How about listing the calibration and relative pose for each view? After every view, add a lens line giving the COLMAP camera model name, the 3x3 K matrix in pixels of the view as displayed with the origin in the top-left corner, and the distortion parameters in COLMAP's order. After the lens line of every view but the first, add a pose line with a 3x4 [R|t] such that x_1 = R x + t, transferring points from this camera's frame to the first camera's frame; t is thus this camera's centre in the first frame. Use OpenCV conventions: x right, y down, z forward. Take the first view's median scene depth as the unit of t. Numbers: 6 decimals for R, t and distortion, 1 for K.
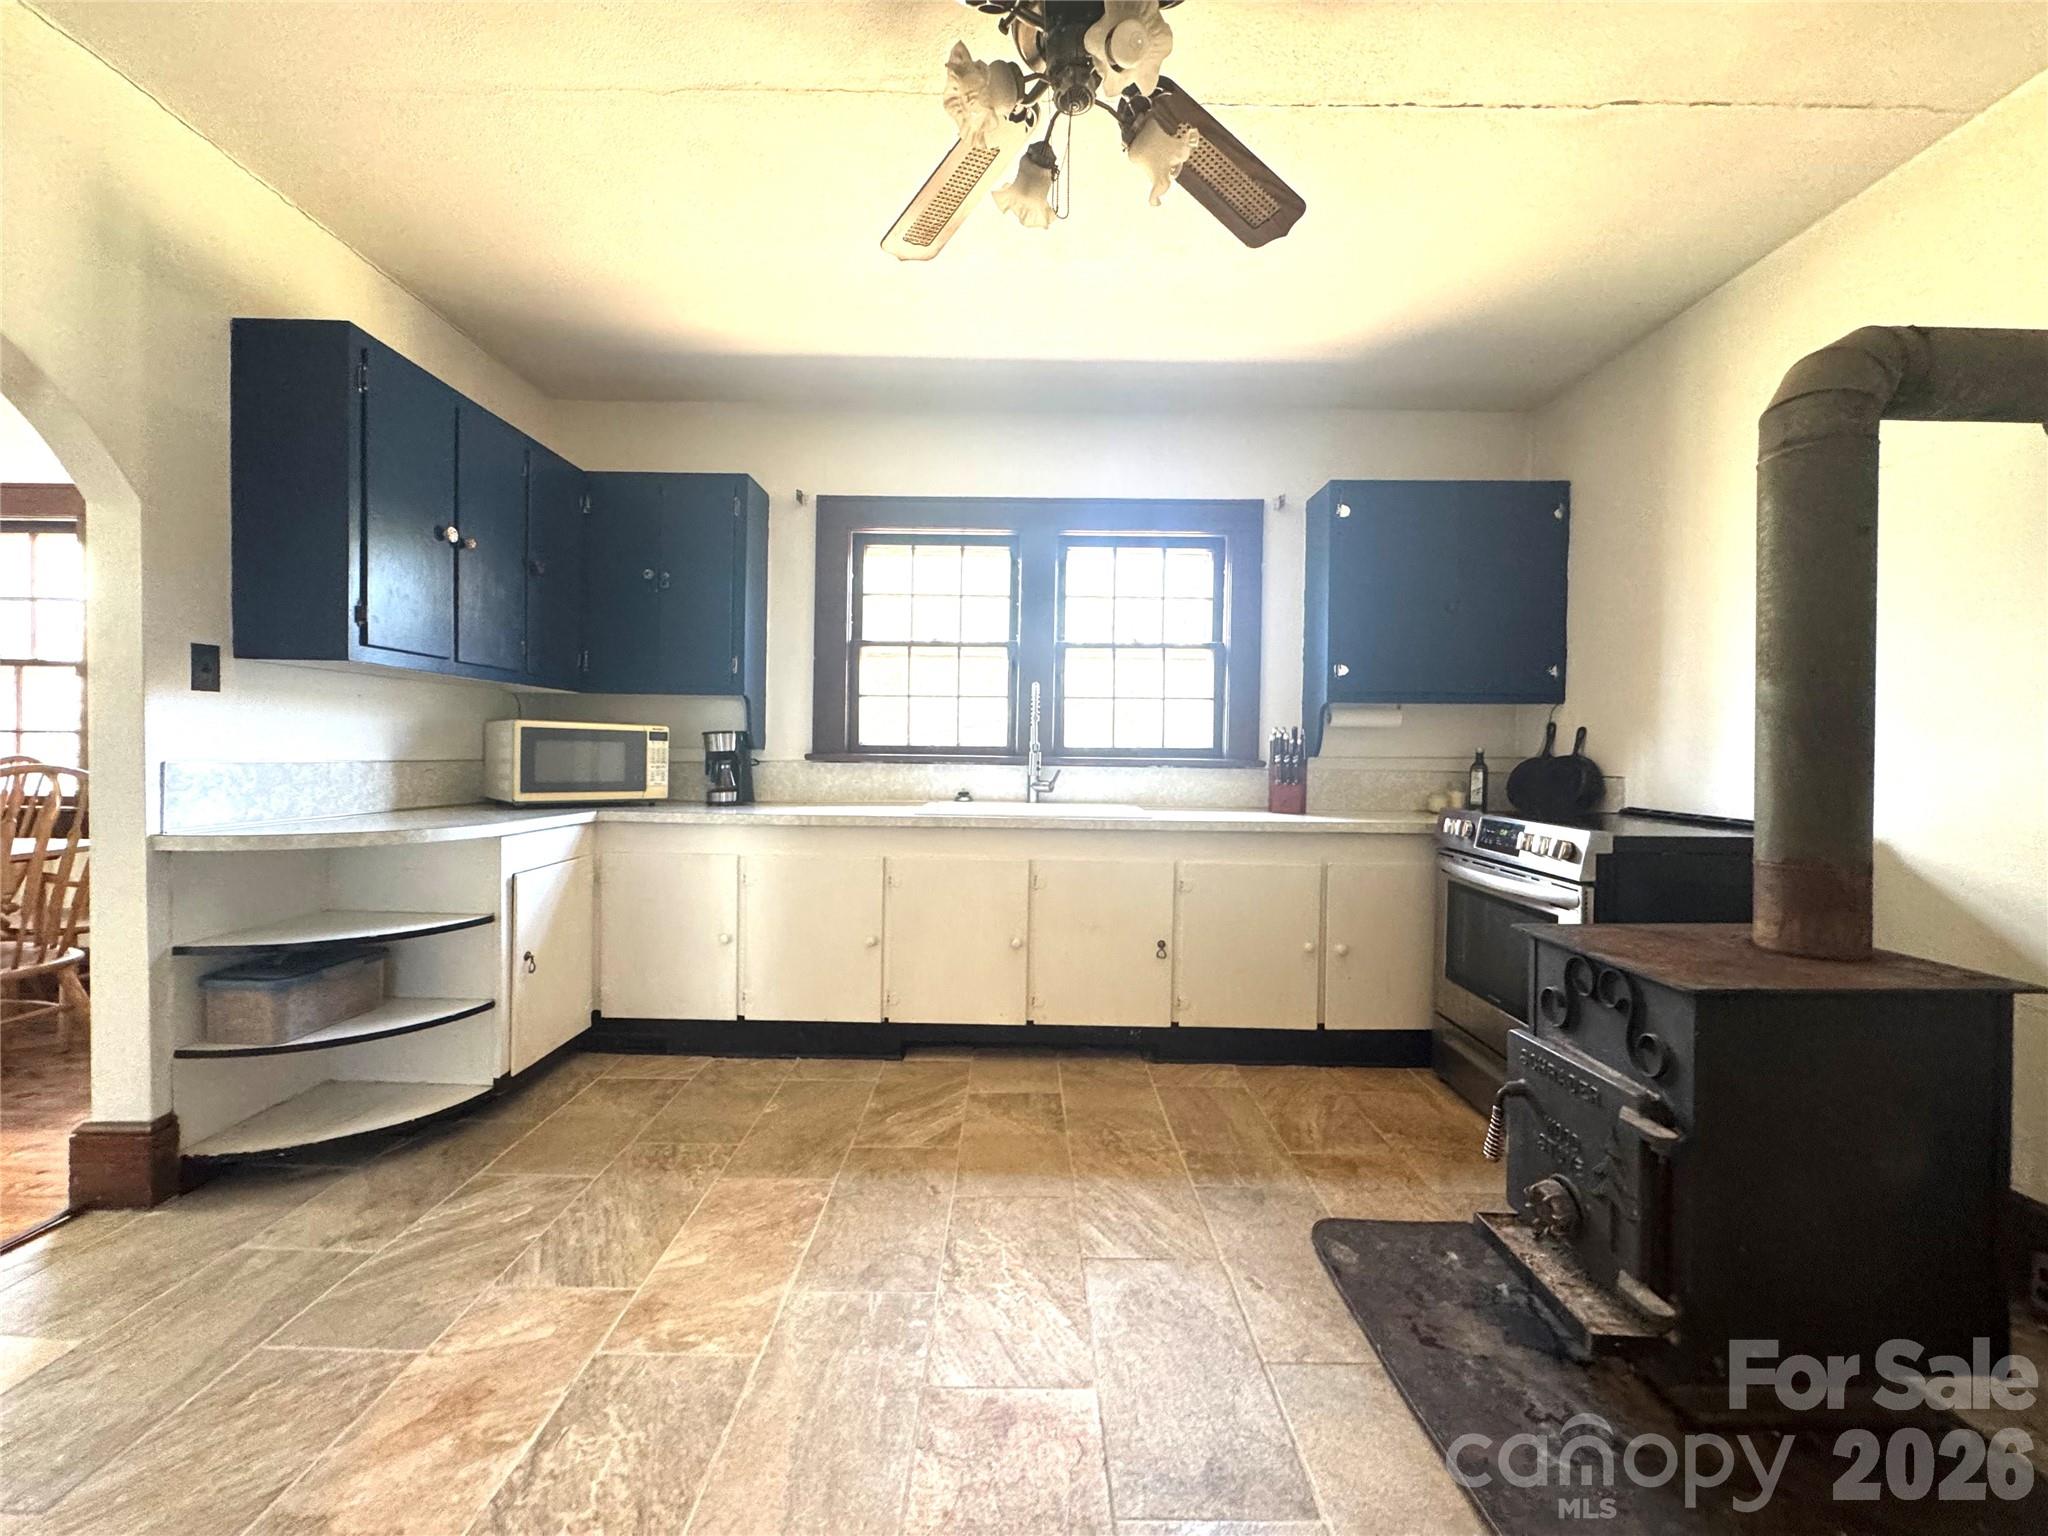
lens RADIAL K [[817.3, 0, 1022.0], [0, 817.3, 767.8], [0, 0, 1]] dist [-0.001135, -0.000133]
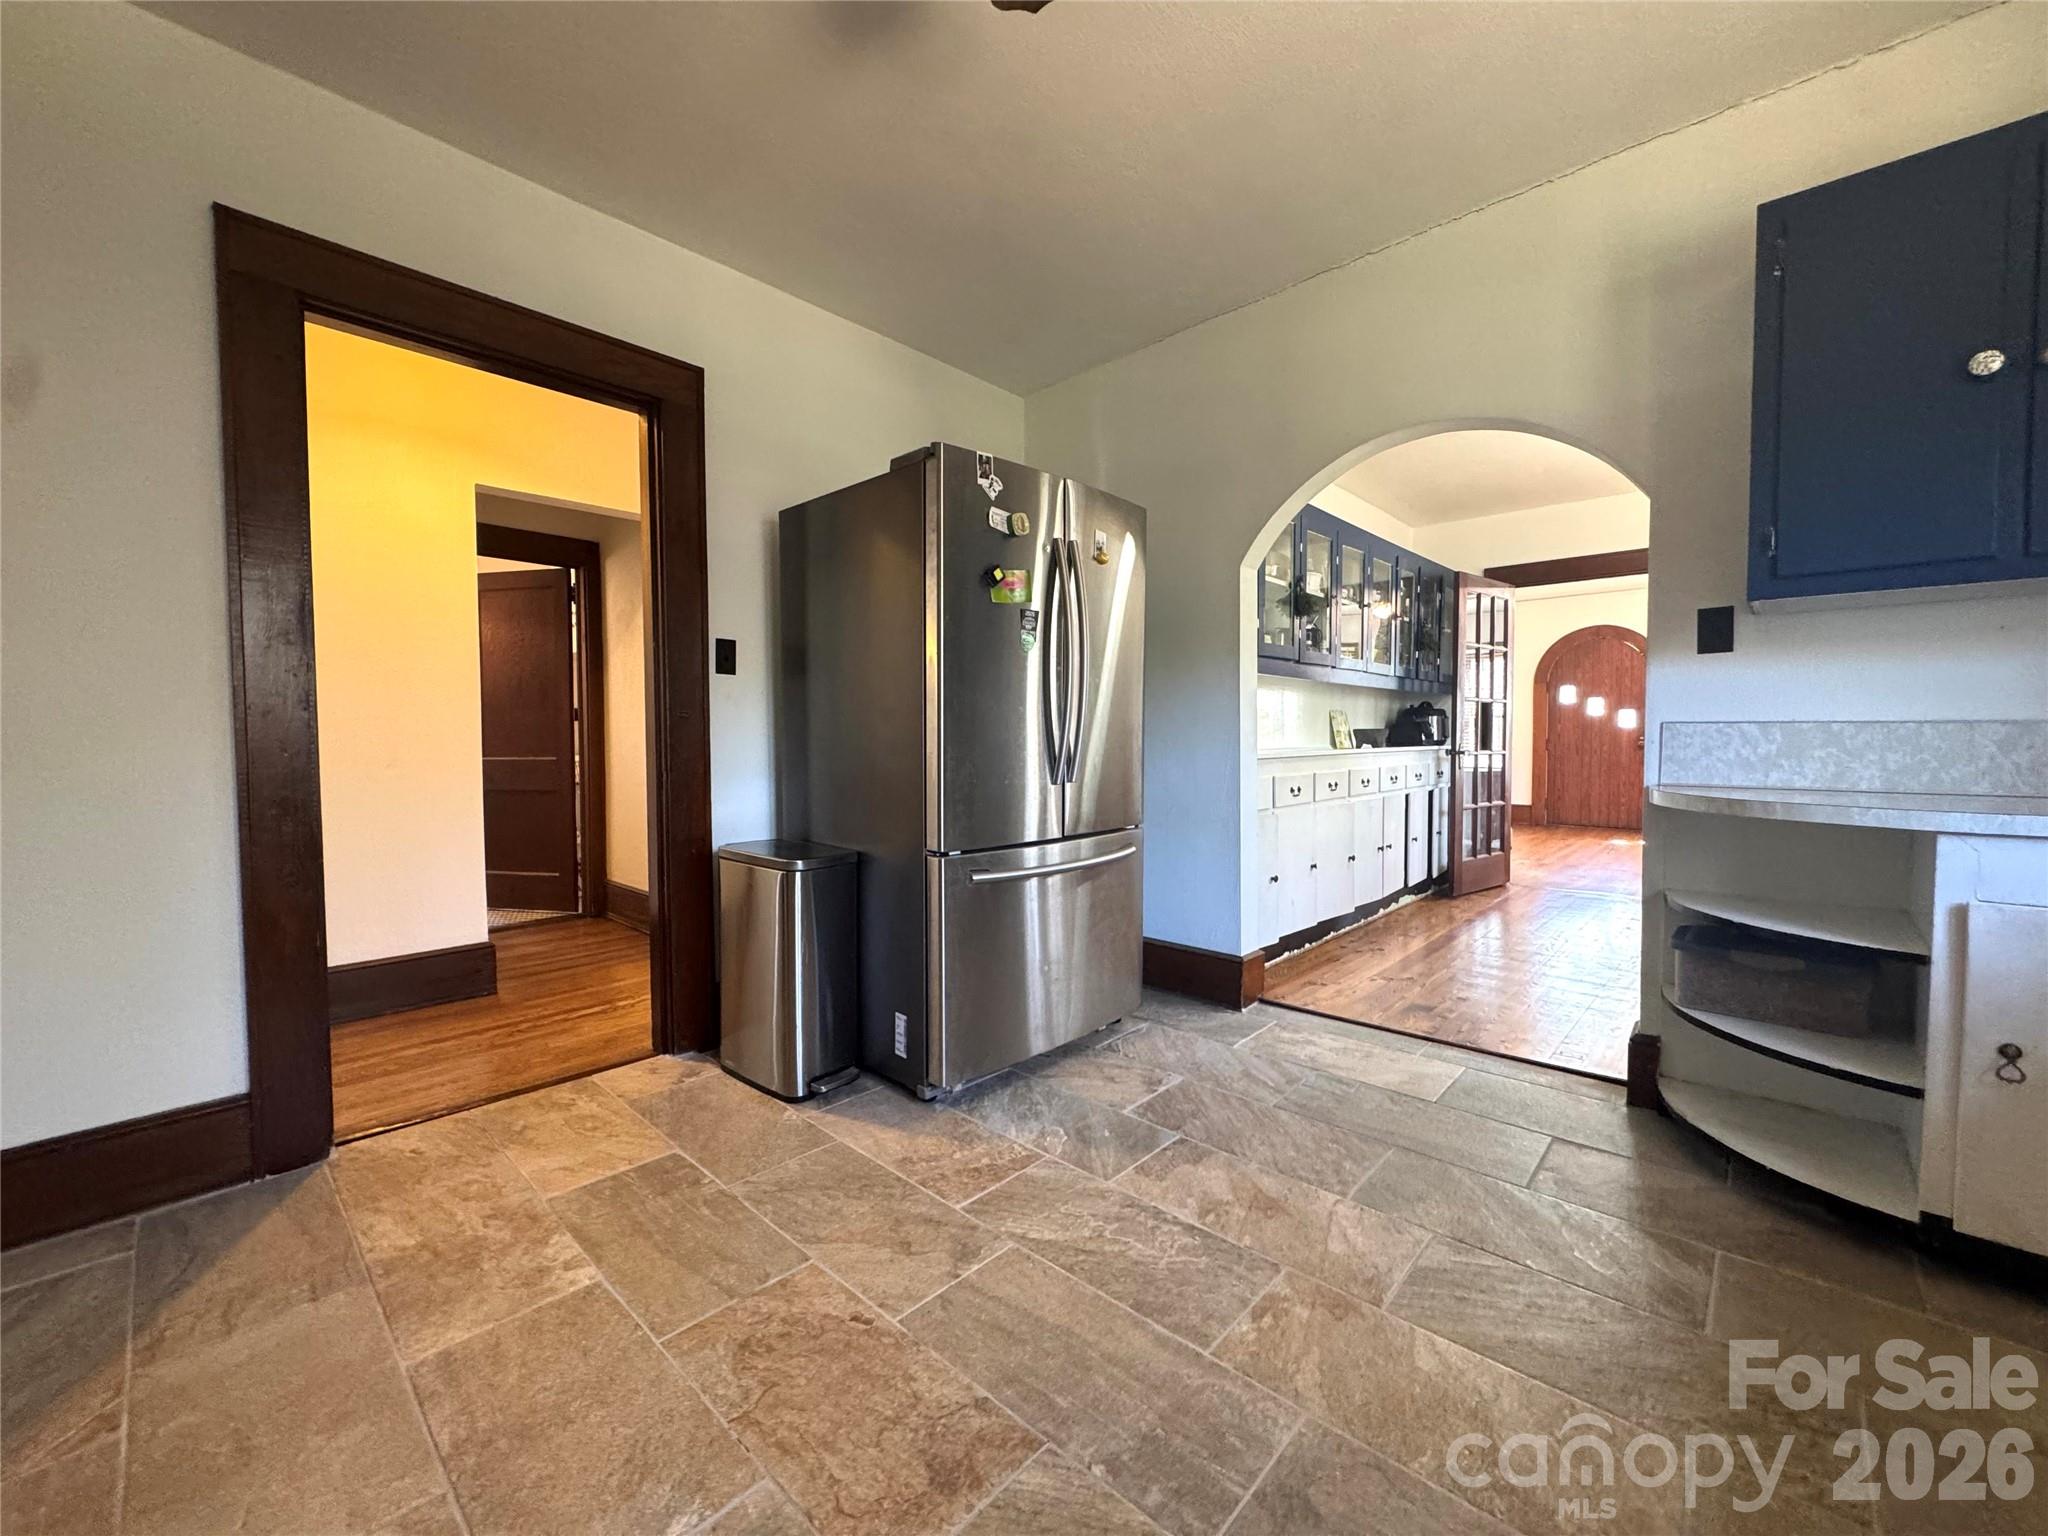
lens RADIAL K [[817.3, 0, 1022.0], [0, 817.3, 767.8], [0, 0, 1]] dist [-0.001135, -0.000133]
pose [[-0.681268, 0.012647, -0.731925, 0.383154], [-0.025097, 0.998859, 0.040619, 0.033109], [0.731604, 0.046041, -0.680174, 1.168175]]
